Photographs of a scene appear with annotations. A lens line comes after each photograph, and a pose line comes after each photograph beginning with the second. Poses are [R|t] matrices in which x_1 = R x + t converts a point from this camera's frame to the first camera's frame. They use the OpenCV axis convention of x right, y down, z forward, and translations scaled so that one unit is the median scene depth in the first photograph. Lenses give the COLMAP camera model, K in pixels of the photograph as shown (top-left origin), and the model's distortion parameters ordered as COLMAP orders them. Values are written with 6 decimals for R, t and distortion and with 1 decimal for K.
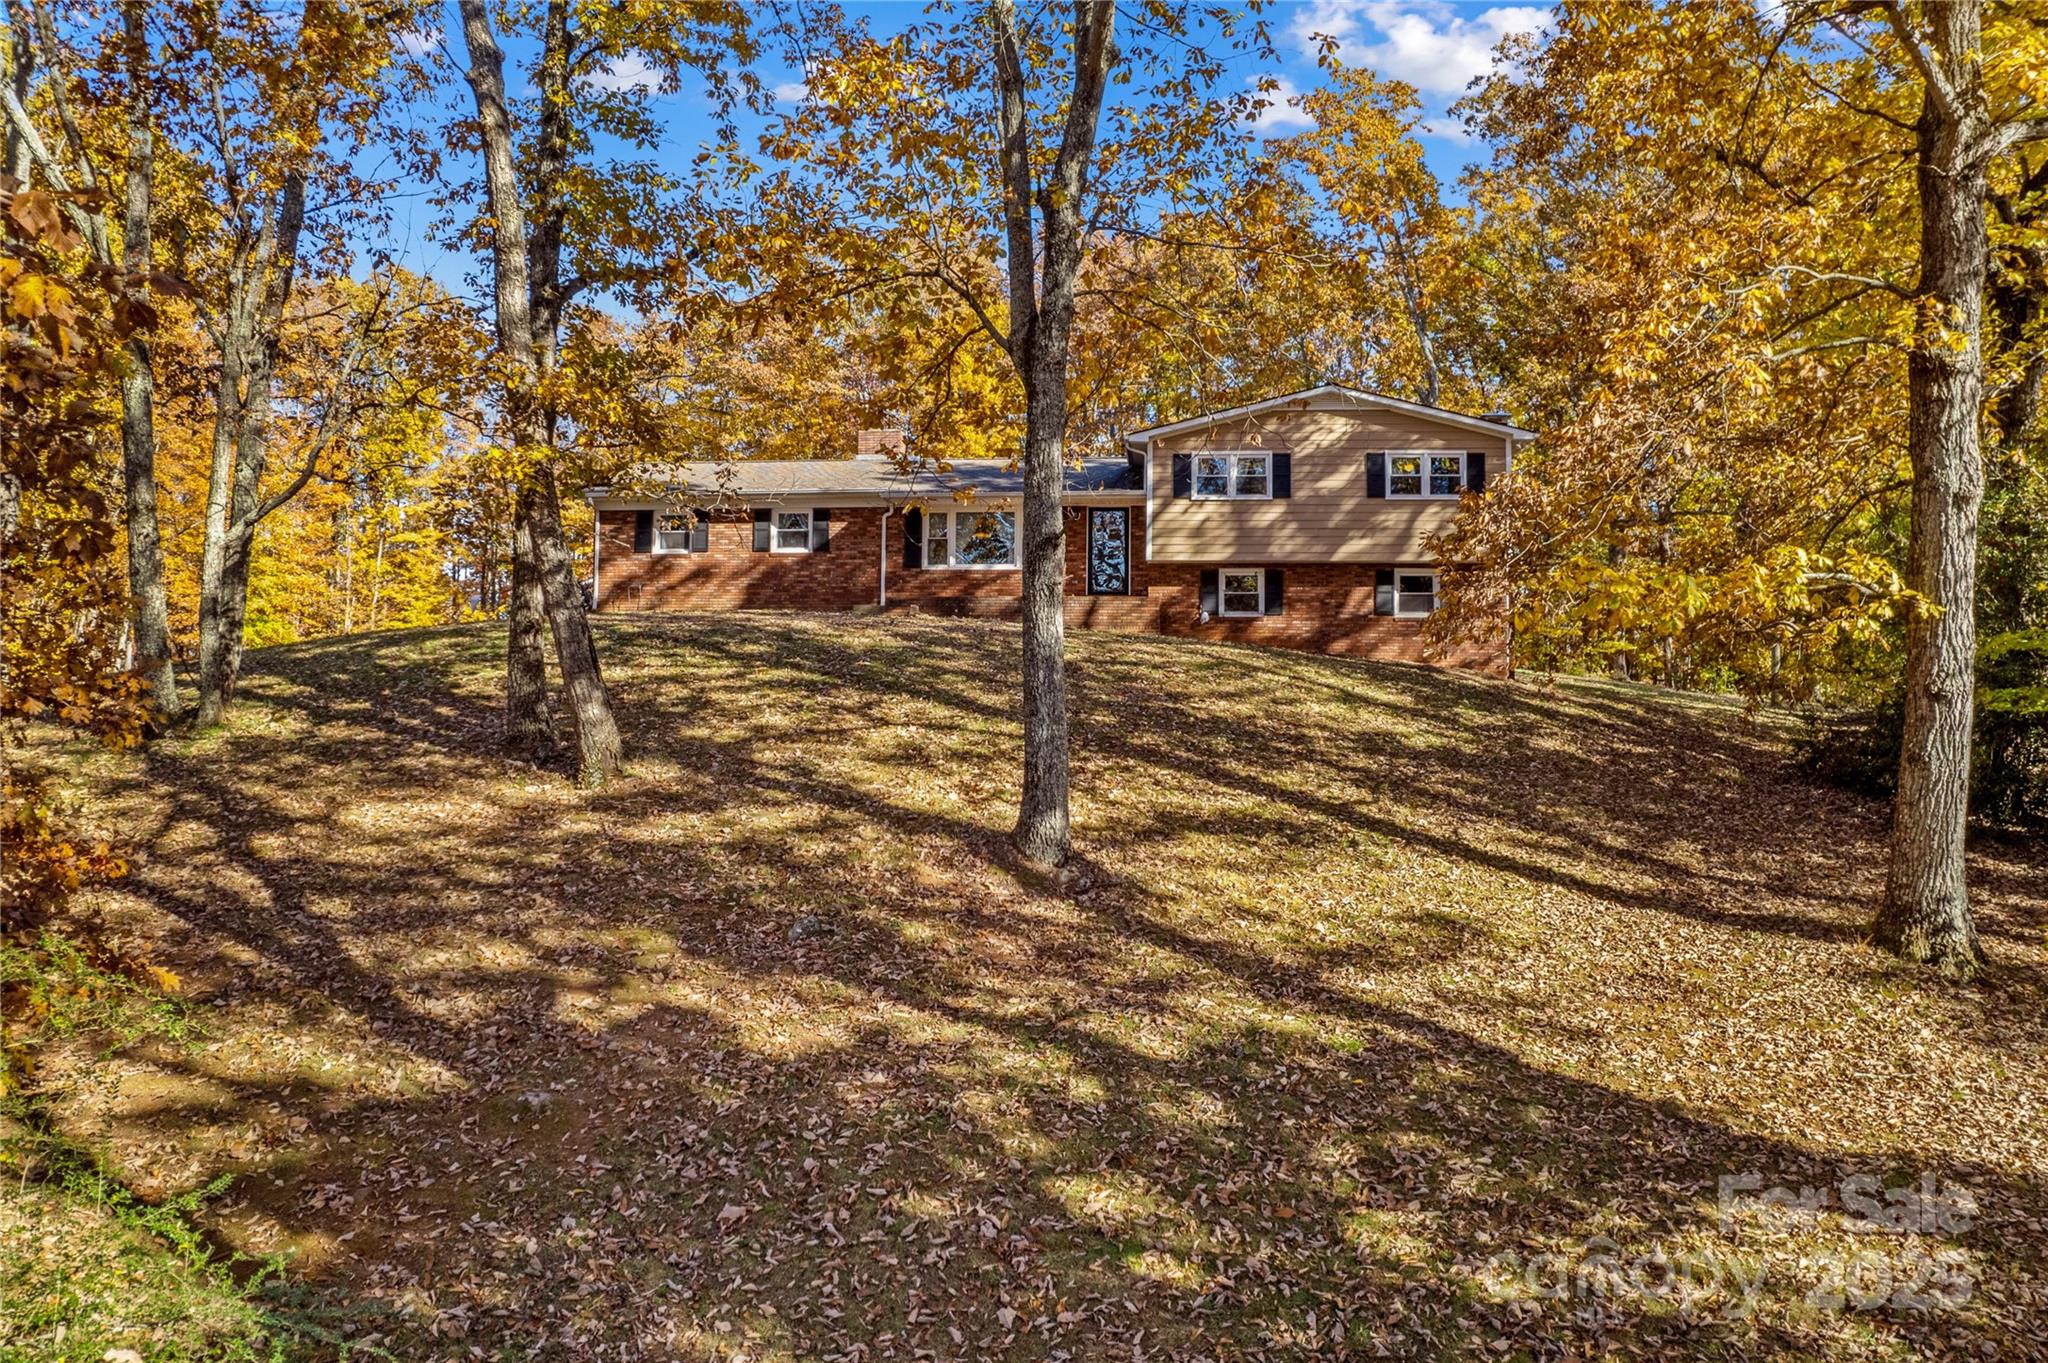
lens RADIAL K [[1299.1, 0, 935.6], [0, 1299.1, 681.8], [0, 0, 1]] dist [-0.057957, 0.096469]
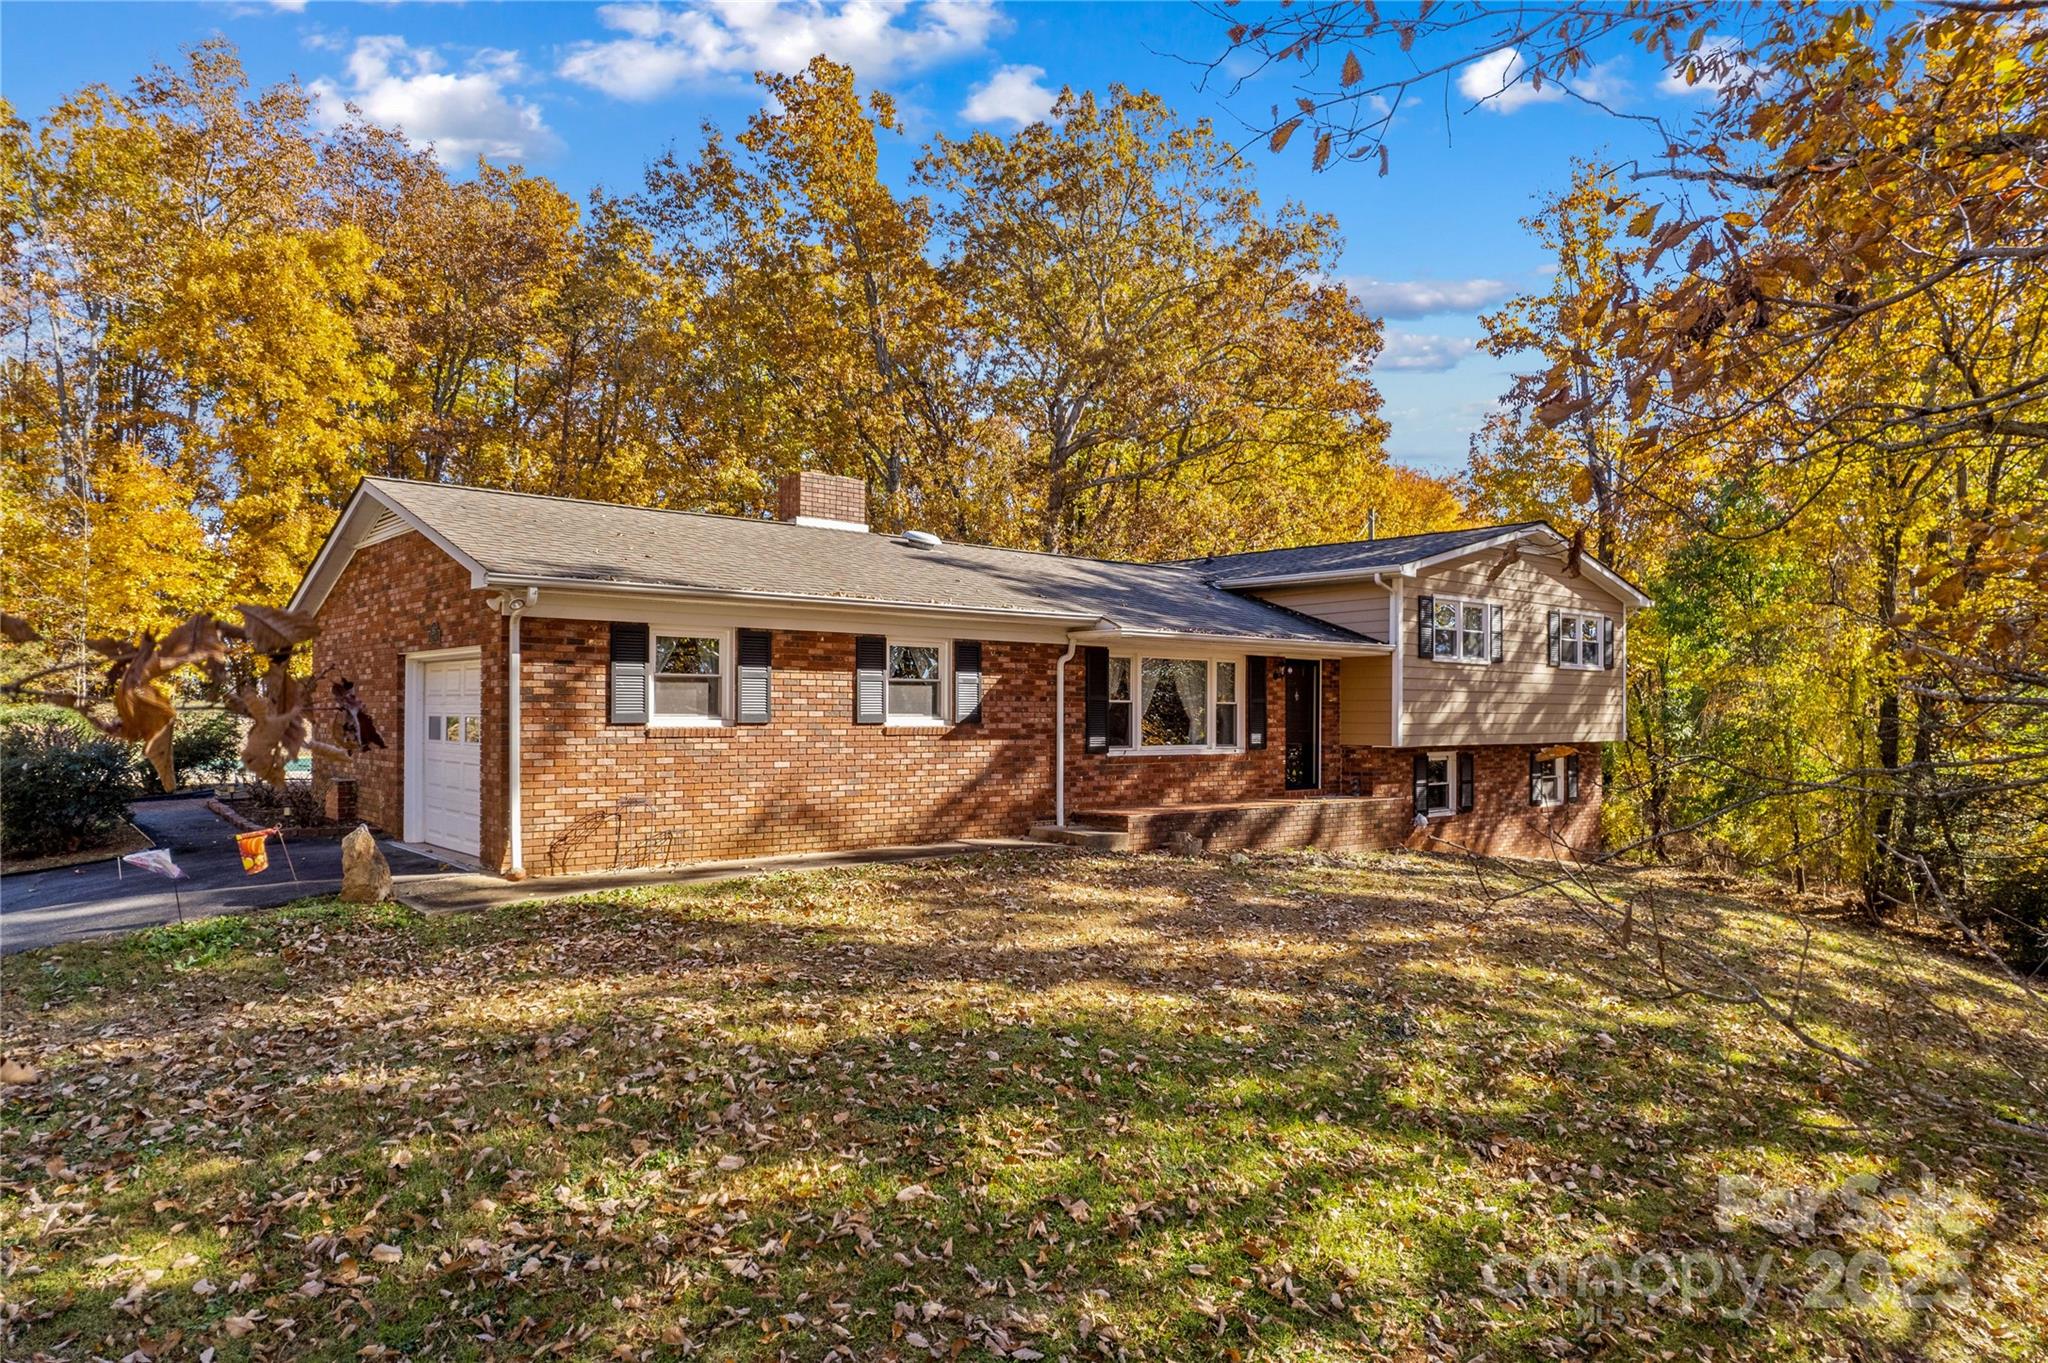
lens RADIAL K [[1289.0, 0, 964.4], [0, 1289.0, 721.0], [0, 0, 1]] dist [-0.020079, -0.001479]
pose [[0.670573, -0.017337, 0.741641, -0.482500], [0.000351, 0.999734, 0.023053, -0.117853], [-0.741843, -0.015199, 0.670401, 0.677308]]
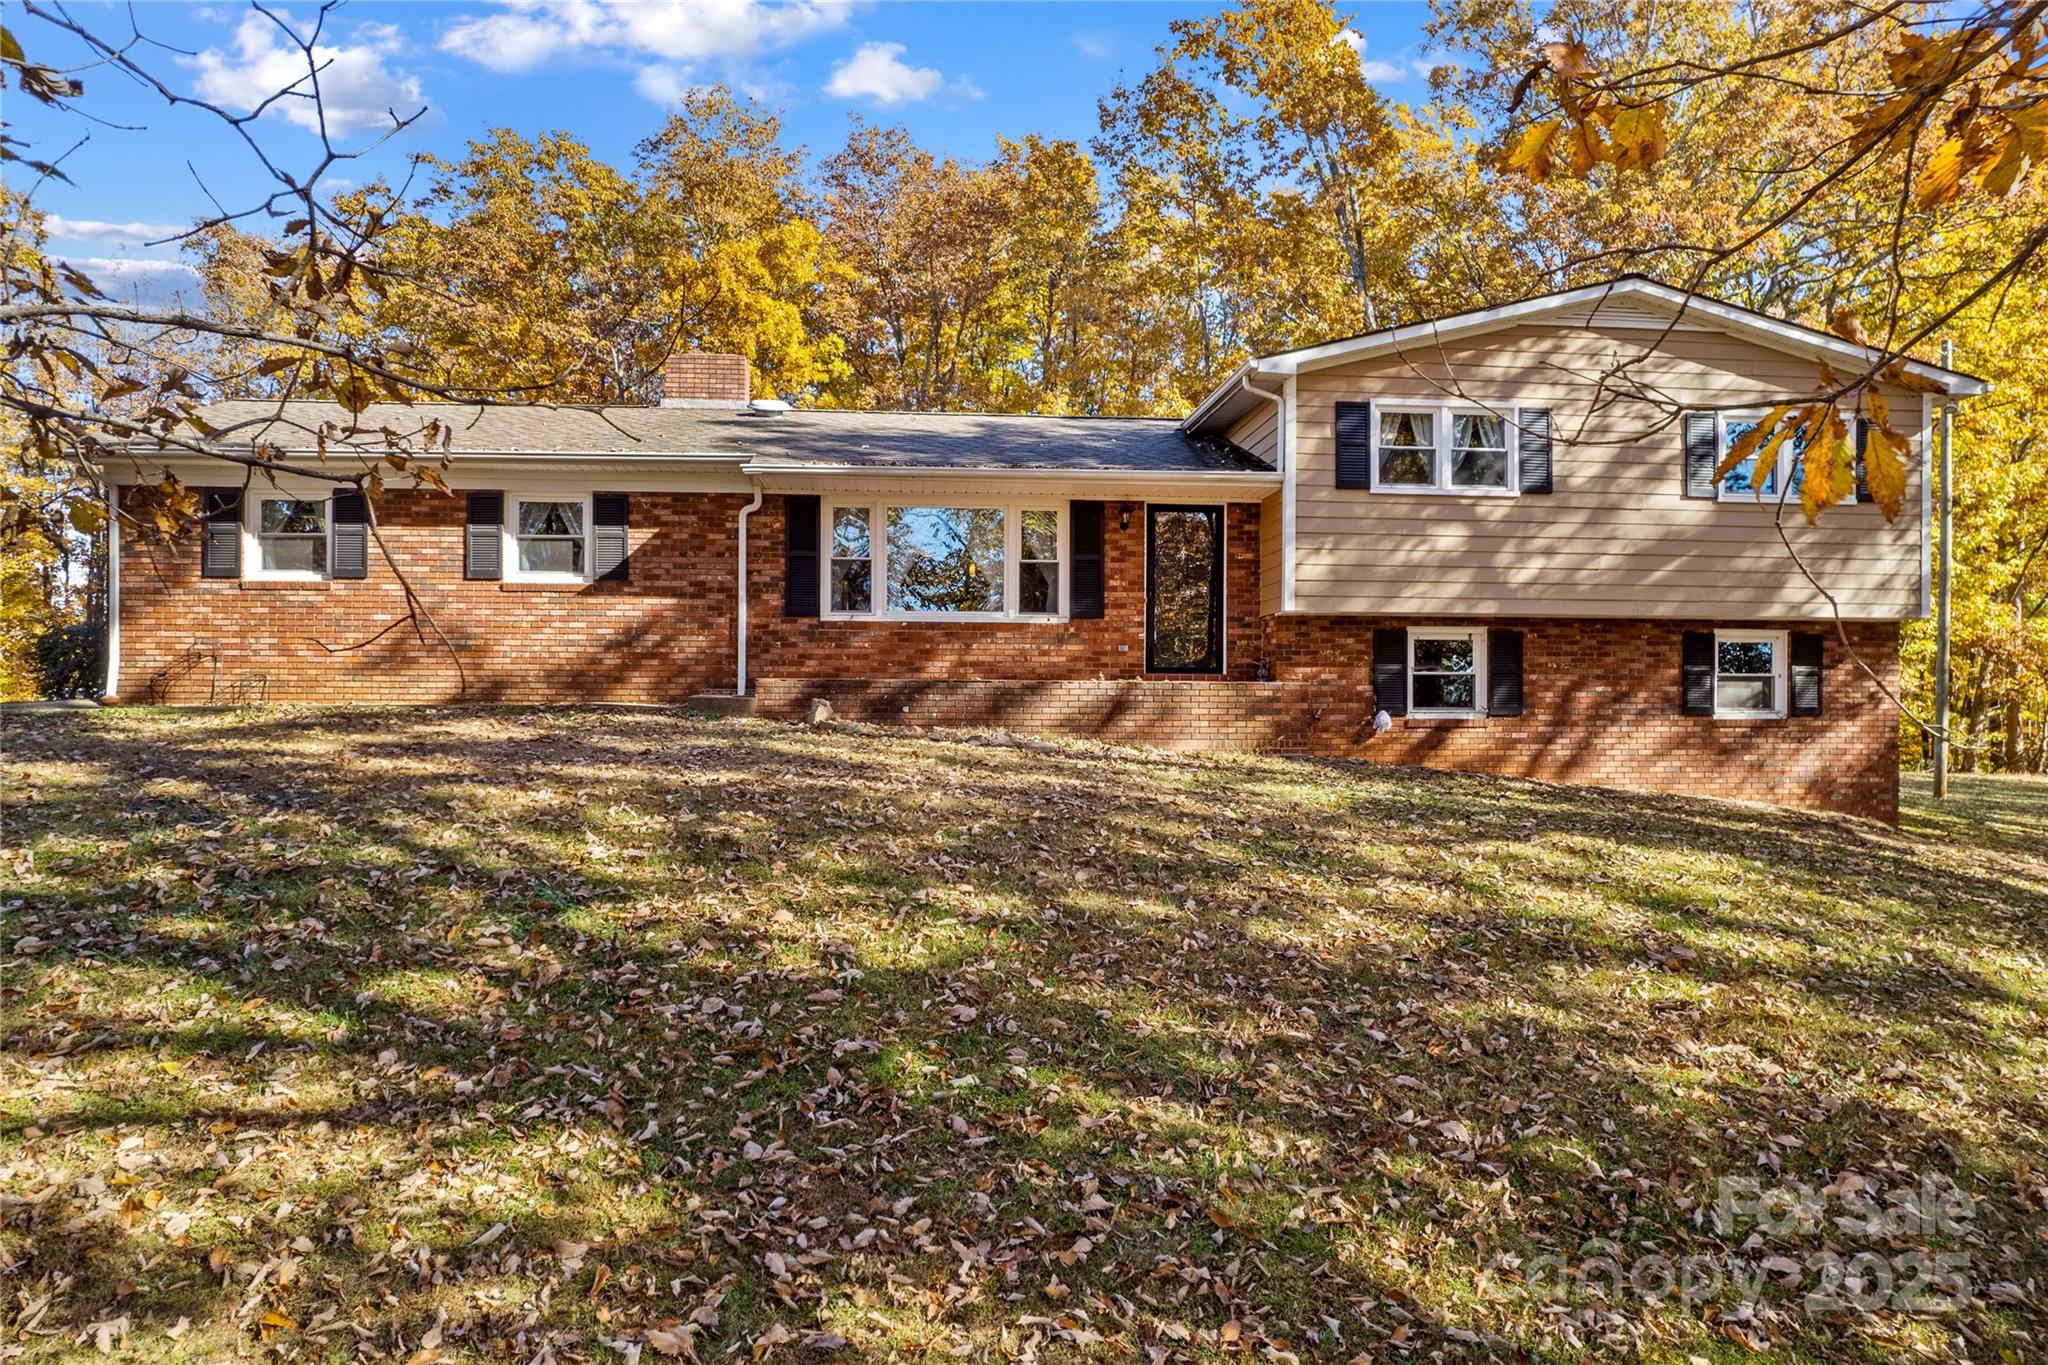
lens RADIAL K [[1304.3, 0, 958.0], [0, 1304.3, 727.9], [0, 0, 1]] dist [-0.023464, 0.001999]
pose [[0.975983, -0.016454, 0.217227, -0.070163], [0.008867, 0.999318, 0.035856, -0.064387], [-0.217668, -0.033069, 0.975462, 0.505843]]
